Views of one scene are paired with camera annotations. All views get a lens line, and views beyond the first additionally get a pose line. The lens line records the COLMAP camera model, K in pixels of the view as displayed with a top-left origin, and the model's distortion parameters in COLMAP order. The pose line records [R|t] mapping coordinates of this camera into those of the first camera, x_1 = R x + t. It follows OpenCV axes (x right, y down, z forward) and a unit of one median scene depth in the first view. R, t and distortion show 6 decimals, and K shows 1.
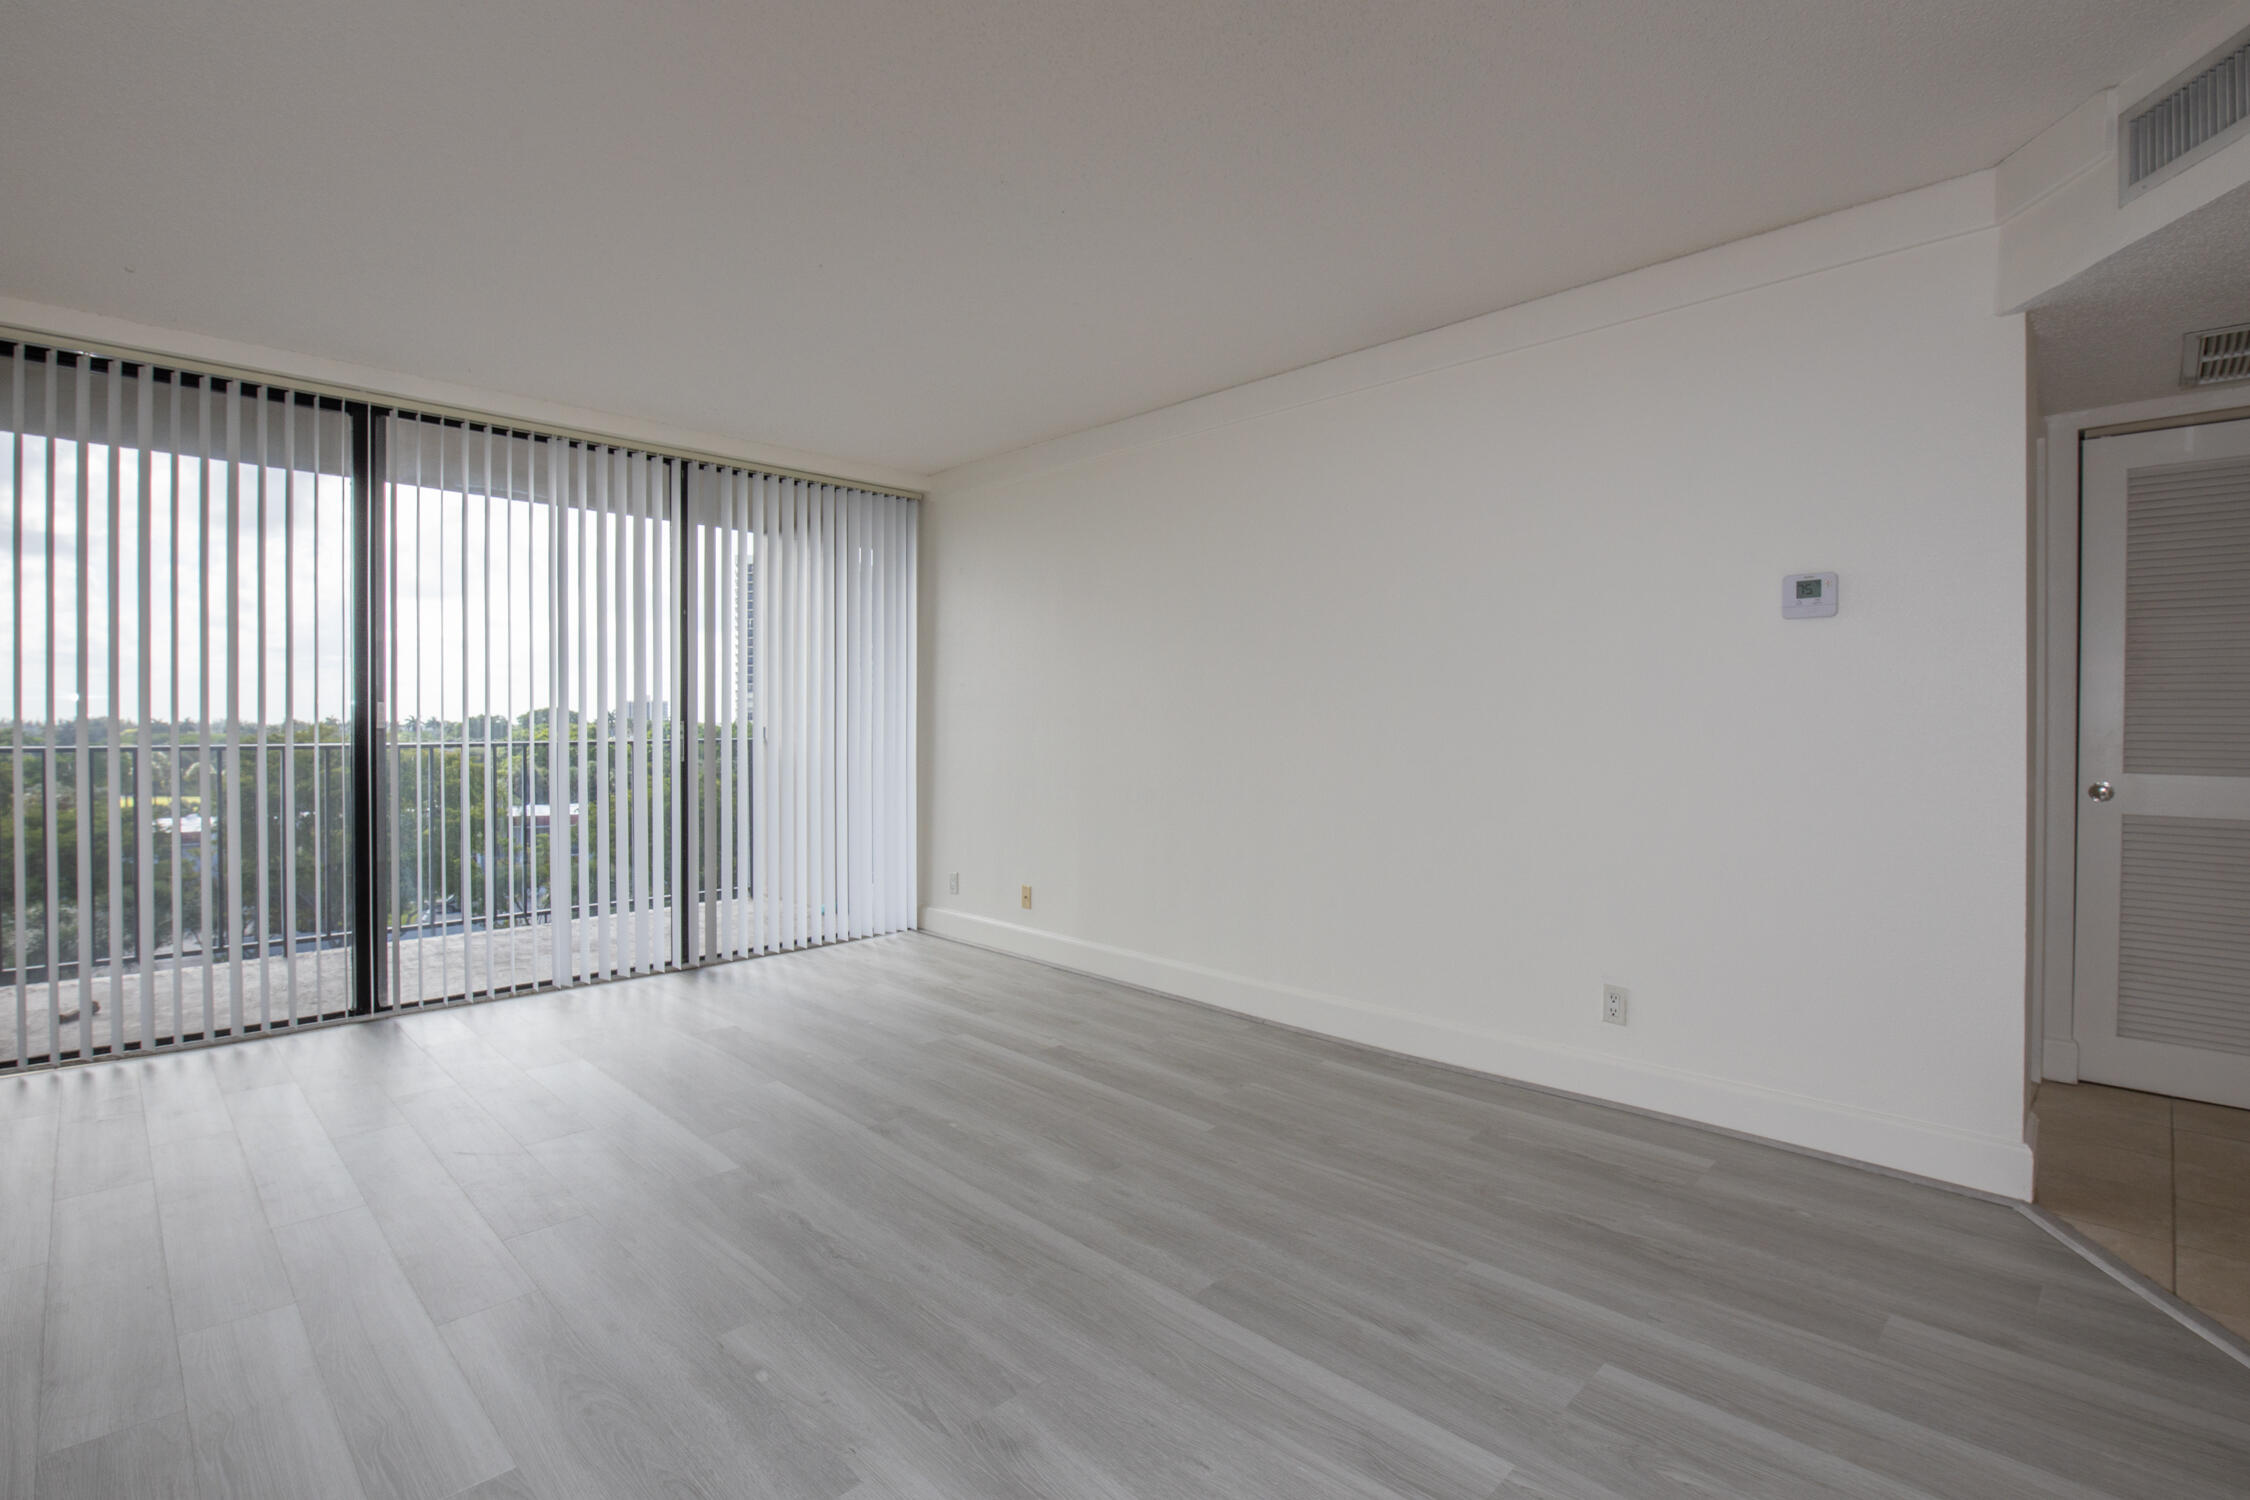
lens RADIAL K [[1021.3, 0, 1181.8], [0, 1021.3, 739.0], [0, 0, 1]] dist [0.002270, -0.009497]
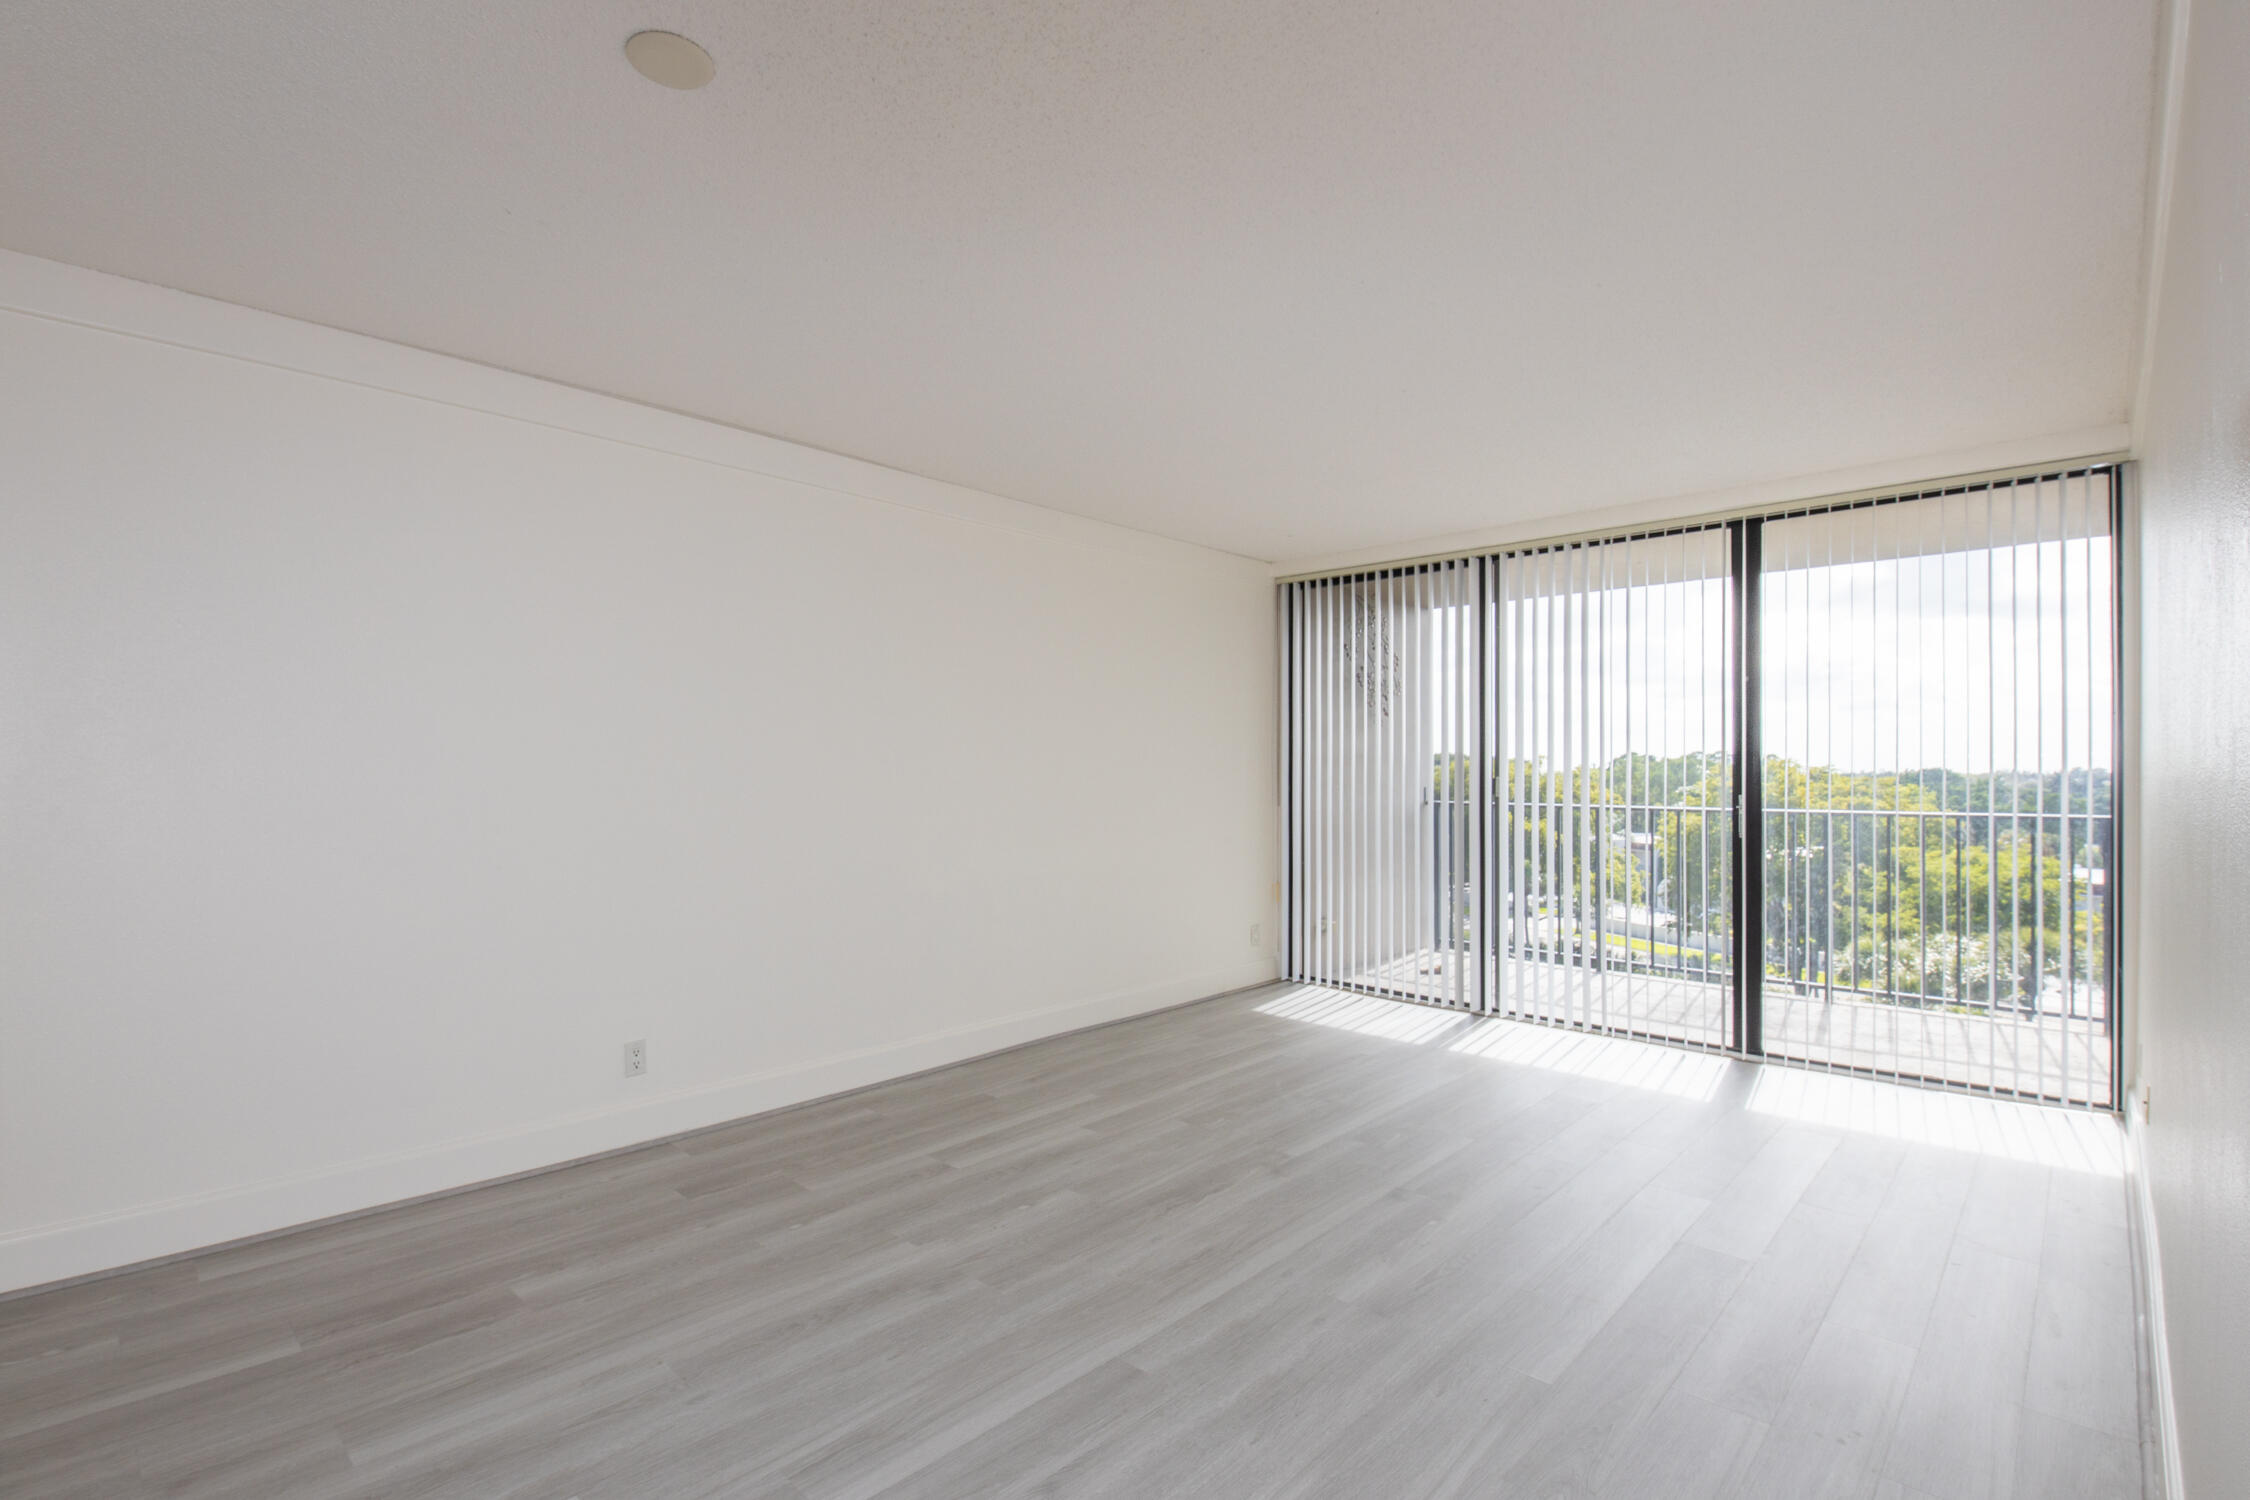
lens RADIAL K [[1047.8, 0, 1106.8], [0, 1047.8, 719.8], [0, 0, 1]] dist [0.006976, -0.011650]
pose [[-0.003370, -0.052163, -0.998633, 0.811844], [-0.019258, 0.998457, -0.052089, -0.039158], [0.999809, 0.019056, -0.004370, 0.708129]]
